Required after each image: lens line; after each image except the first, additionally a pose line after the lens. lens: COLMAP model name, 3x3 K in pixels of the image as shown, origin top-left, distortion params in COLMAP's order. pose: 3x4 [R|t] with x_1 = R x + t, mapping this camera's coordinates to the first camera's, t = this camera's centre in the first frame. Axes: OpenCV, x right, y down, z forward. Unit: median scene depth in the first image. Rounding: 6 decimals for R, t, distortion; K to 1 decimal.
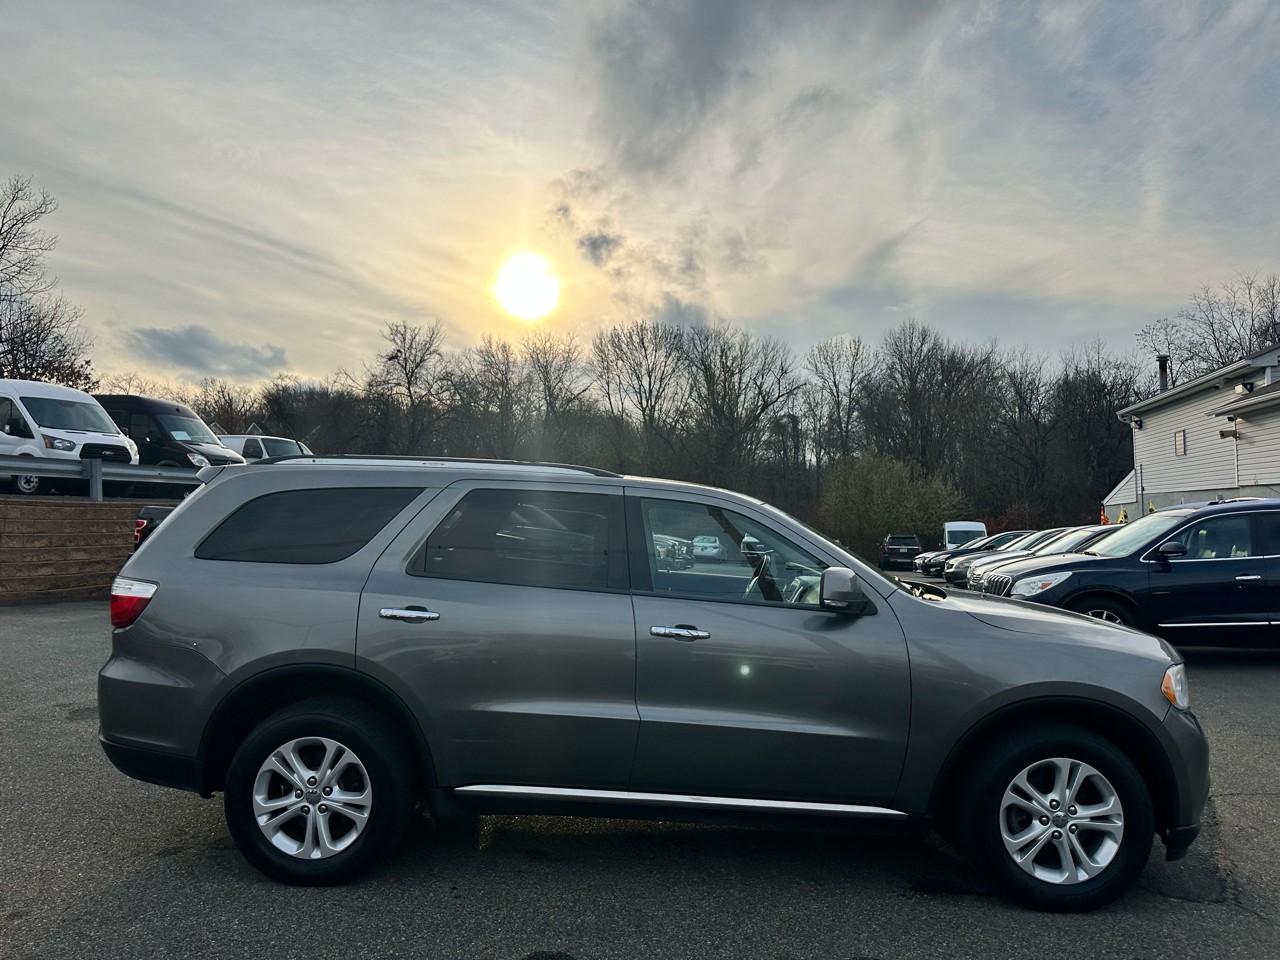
lens RADIAL K [[924.4, 0, 630.3], [0, 924.4, 484.9], [0, 0, 1]] dist [0.053677, -0.061154]
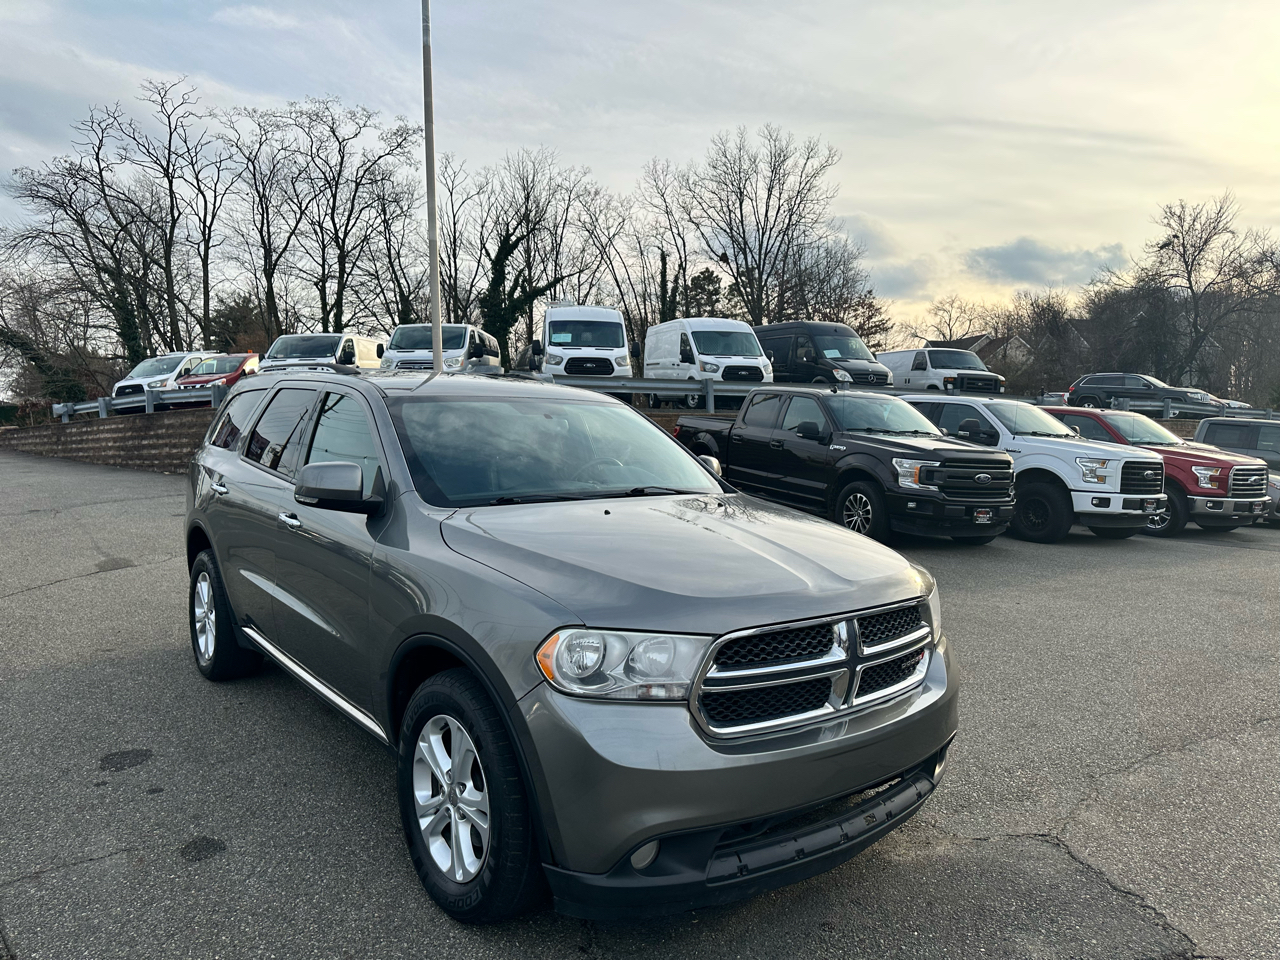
lens RADIAL K [[924.4, 0, 644.1], [0, 924.4, 477.7], [0, 0, 1]] dist [0.053677, -0.061154]
pose [[0.646405, 0.042973, -0.761784, 0.119685], [0.022504, 0.996904, 0.075332, 0.003225], [0.762663, -0.065839, 0.643437, 0.058661]]
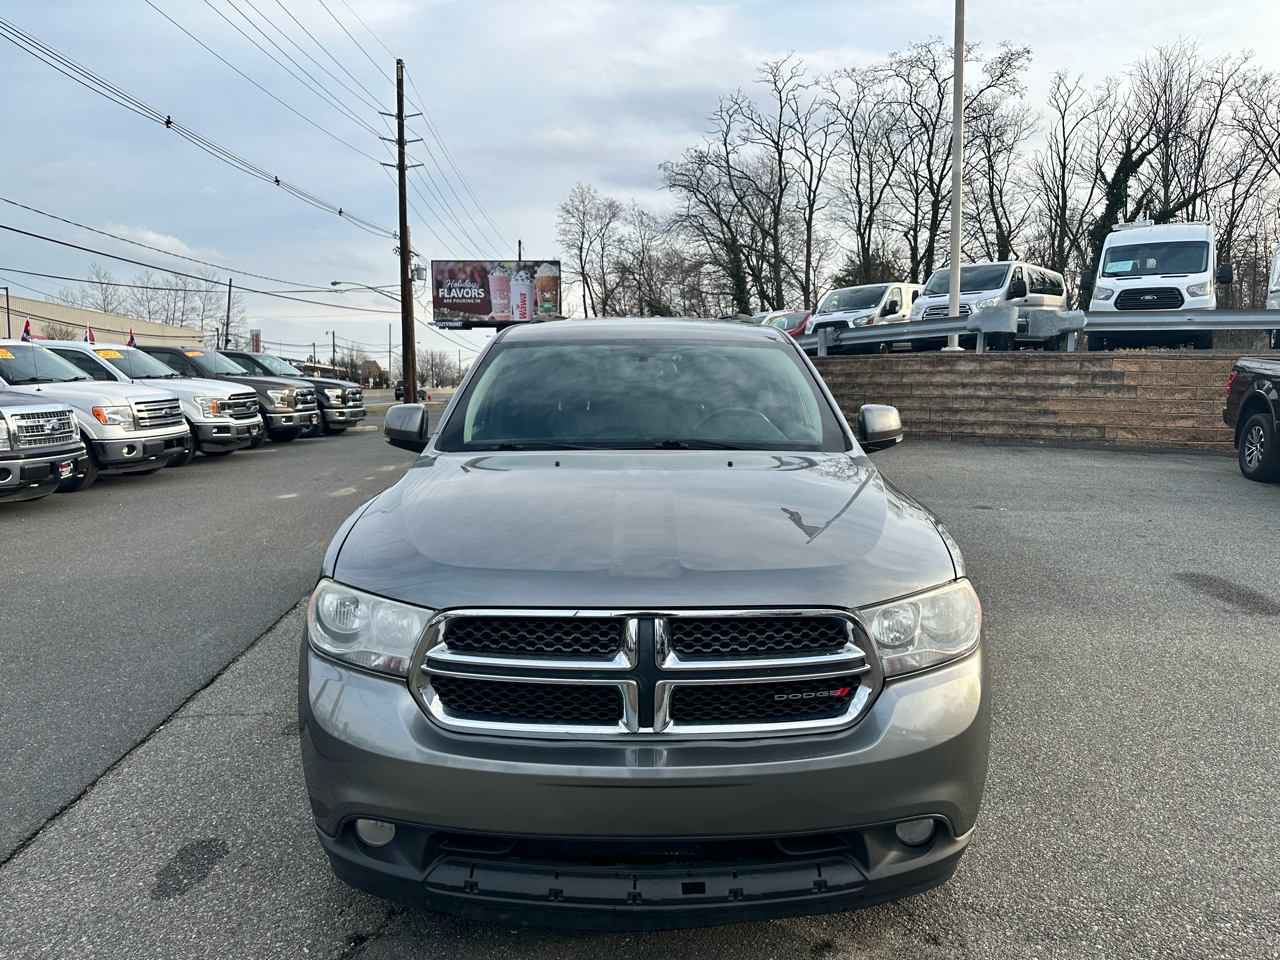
lens RADIAL K [[924.4, 0, 651.8], [0, 924.4, 478.6], [0, 0, 1]] dist [0.053677, -0.061154]
pose [[0.040757, 0.104809, -0.993657, 0.130943], [0.040287, 0.993502, 0.106445, 0.006866], [0.998357, -0.044370, 0.036270, 0.129443]]
